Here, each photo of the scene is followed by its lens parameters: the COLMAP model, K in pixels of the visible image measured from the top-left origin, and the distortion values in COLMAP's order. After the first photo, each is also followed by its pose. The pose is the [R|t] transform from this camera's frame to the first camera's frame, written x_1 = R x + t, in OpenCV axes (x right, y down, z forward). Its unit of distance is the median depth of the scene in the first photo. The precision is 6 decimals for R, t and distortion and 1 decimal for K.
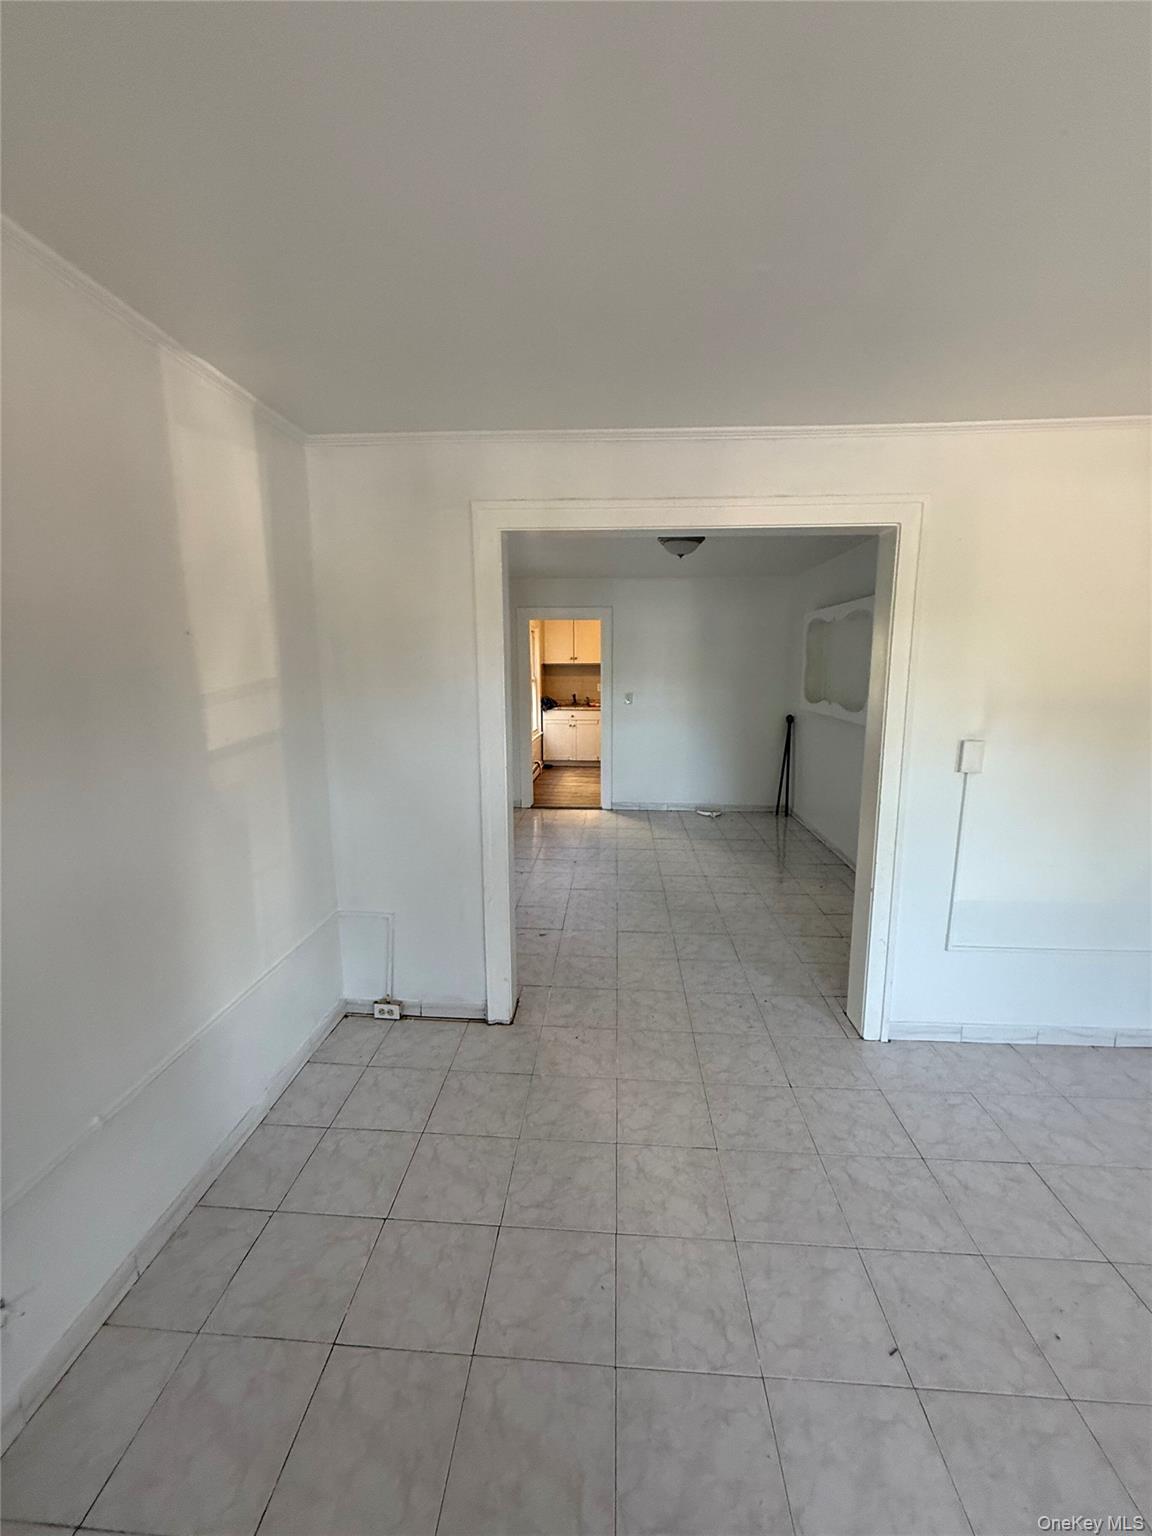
lens RADIAL K [[606.3, 0, 580.5], [0, 606.3, 771.9], [0, 0, 1]] dist [0.000226, -0.000367]
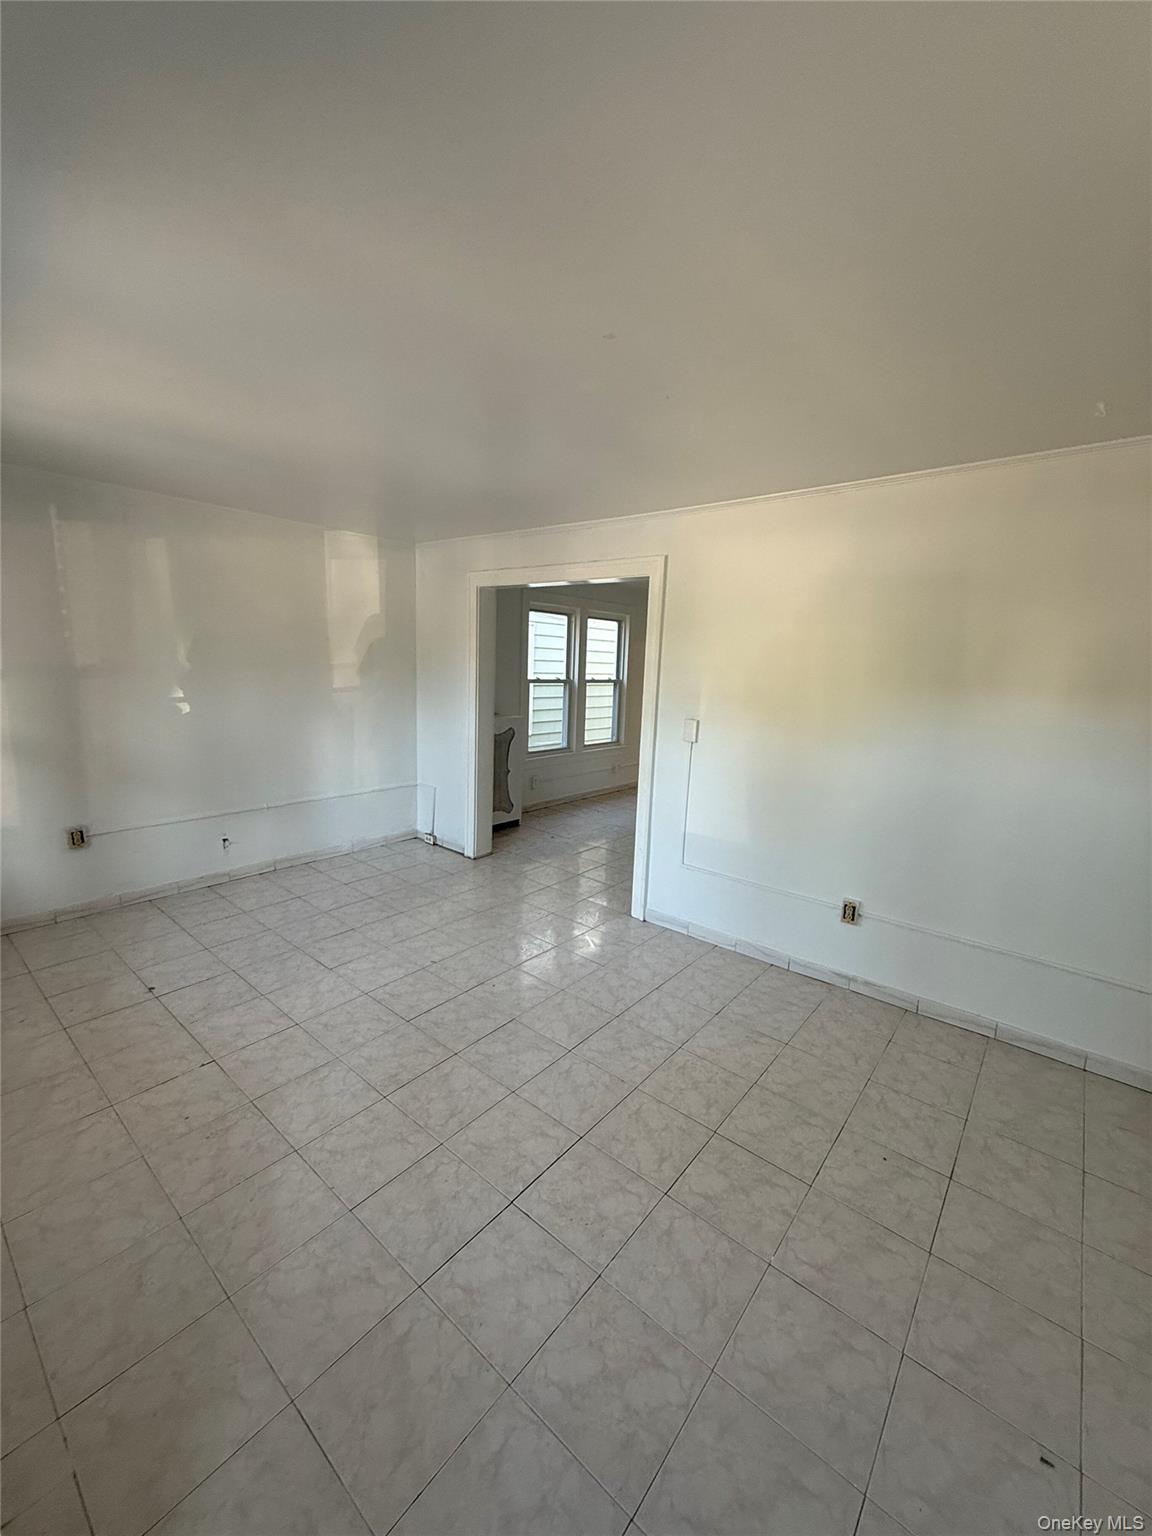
lens RADIAL K [[606.3, 0, 569.0], [0, 606.3, 764.4], [0, 0, 1]] dist [0.000226, -0.000367]
pose [[0.804684, 0.130907, -0.579091, 1.246616], [-0.144326, 0.989261, 0.023078, 0.068209], [0.575893, 0.065008, 0.814936, -0.338356]]
